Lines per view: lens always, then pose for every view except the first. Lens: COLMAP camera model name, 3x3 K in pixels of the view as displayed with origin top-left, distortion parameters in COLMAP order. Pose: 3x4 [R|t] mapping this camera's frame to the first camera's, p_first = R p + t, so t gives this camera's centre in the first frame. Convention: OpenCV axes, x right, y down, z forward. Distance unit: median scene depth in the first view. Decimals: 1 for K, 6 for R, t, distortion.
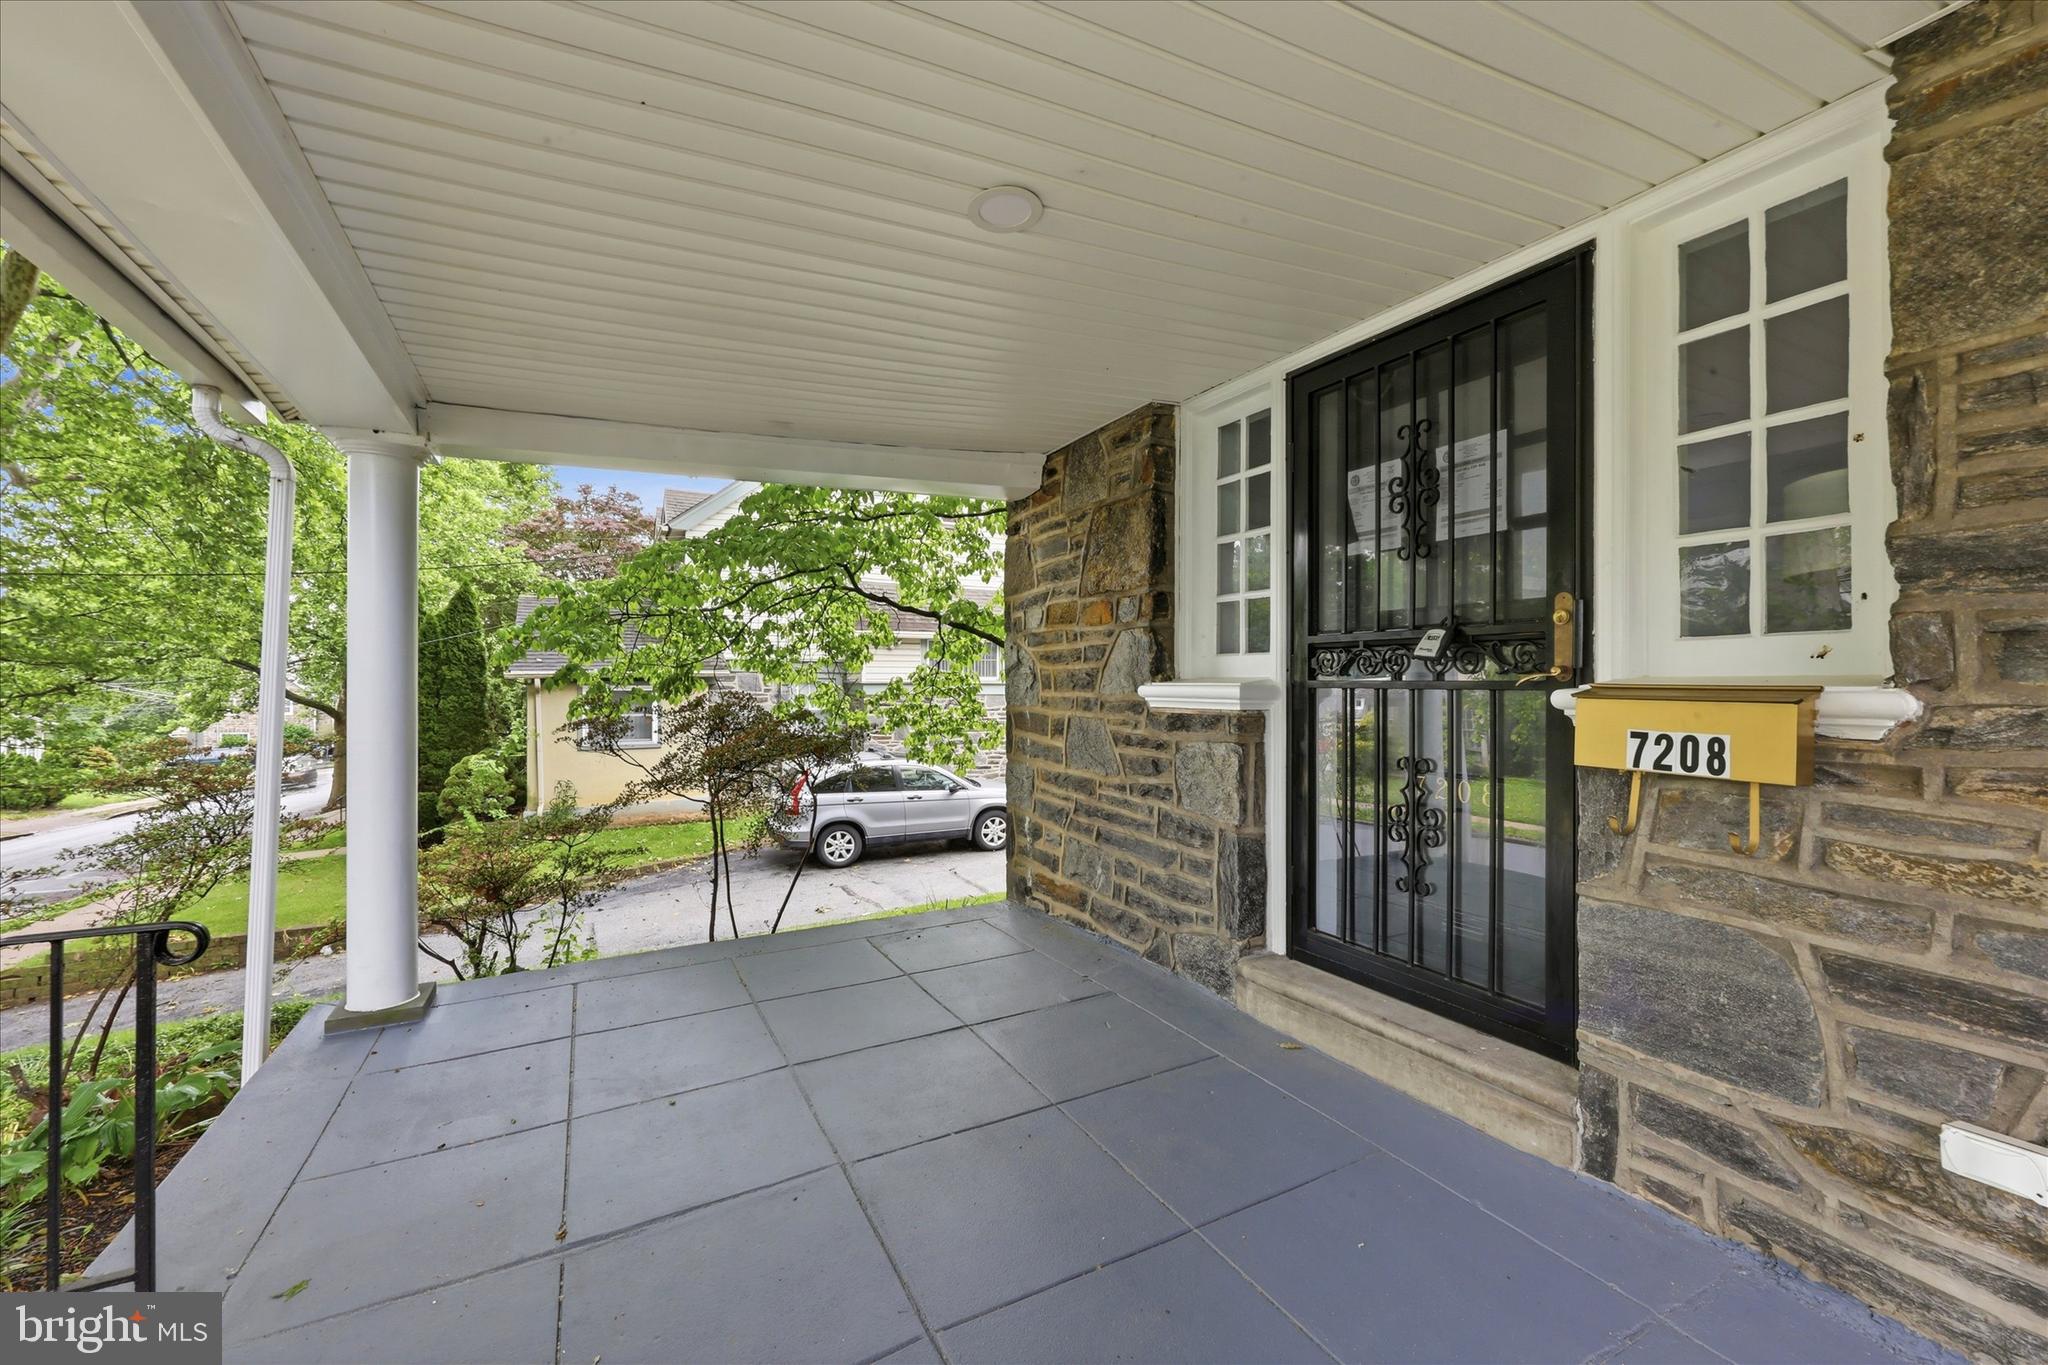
lens RADIAL K [[826.9, 0, 1019.6], [0, 826.9, 680.4], [0, 0, 1]] dist [-0.000650, 0.000228]
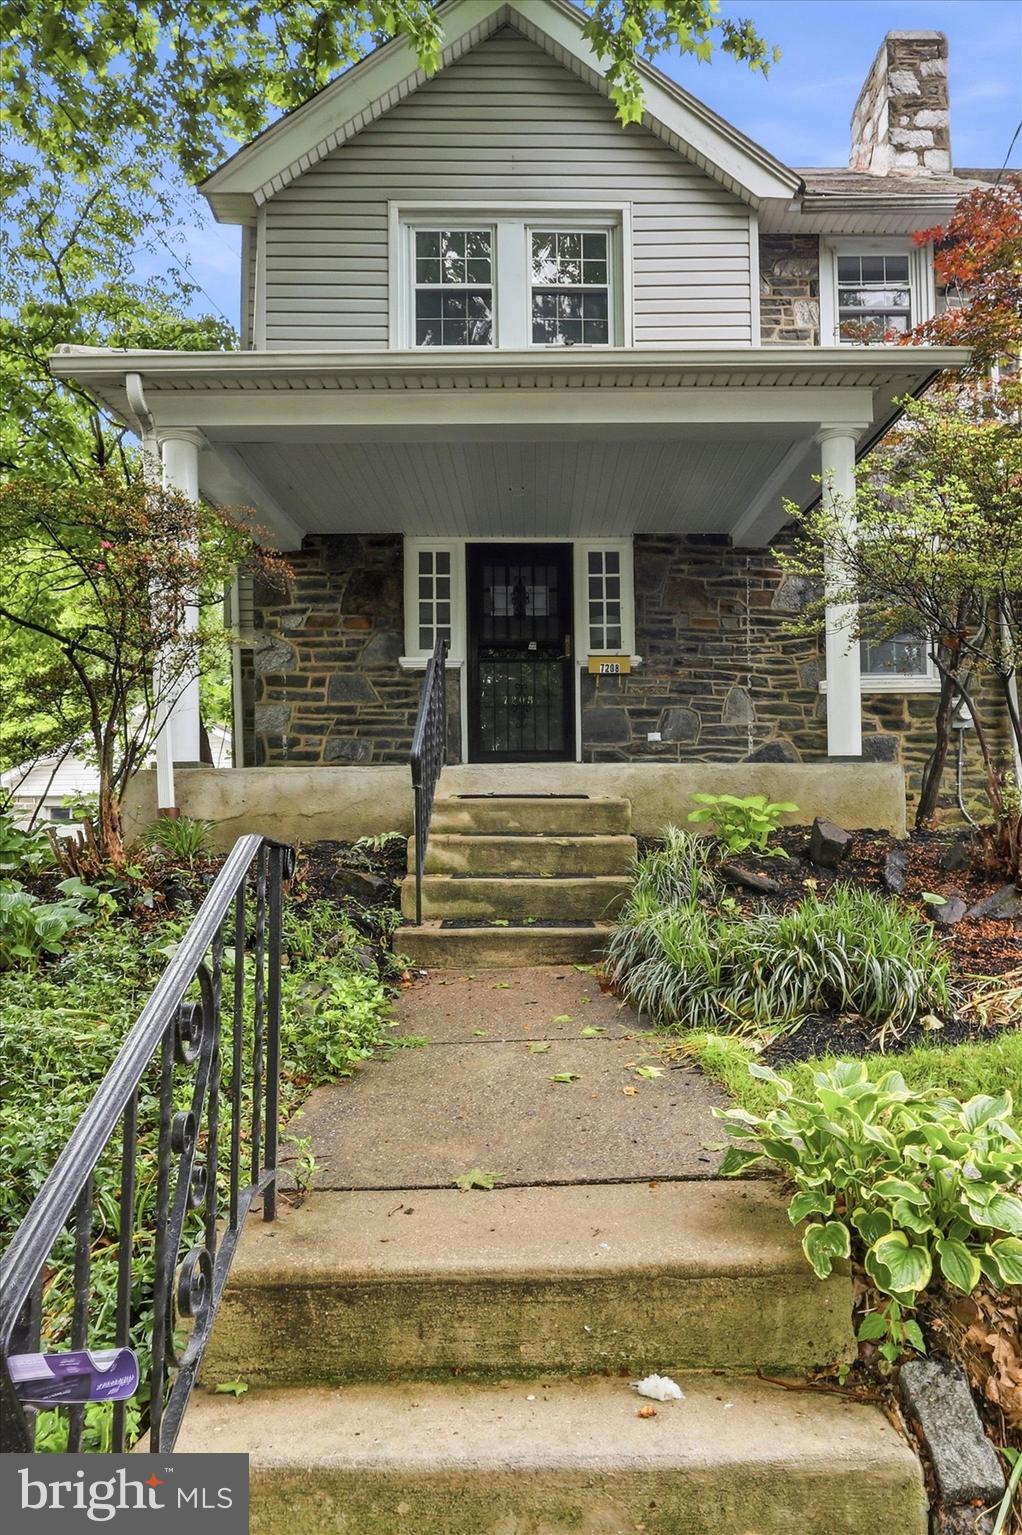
lens RADIAL K [[619.8, 0, 511.6], [0, 619.8, 755.3], [0, 0, 1]] dist [-0.000650, 0.000228]
pose [[0.453286, -0.004328, 0.891354, -1.044301], [0.007696, 0.999970, 0.000942, 0.233705], [-0.891332, 0.006433, 0.453306, -0.021456]]
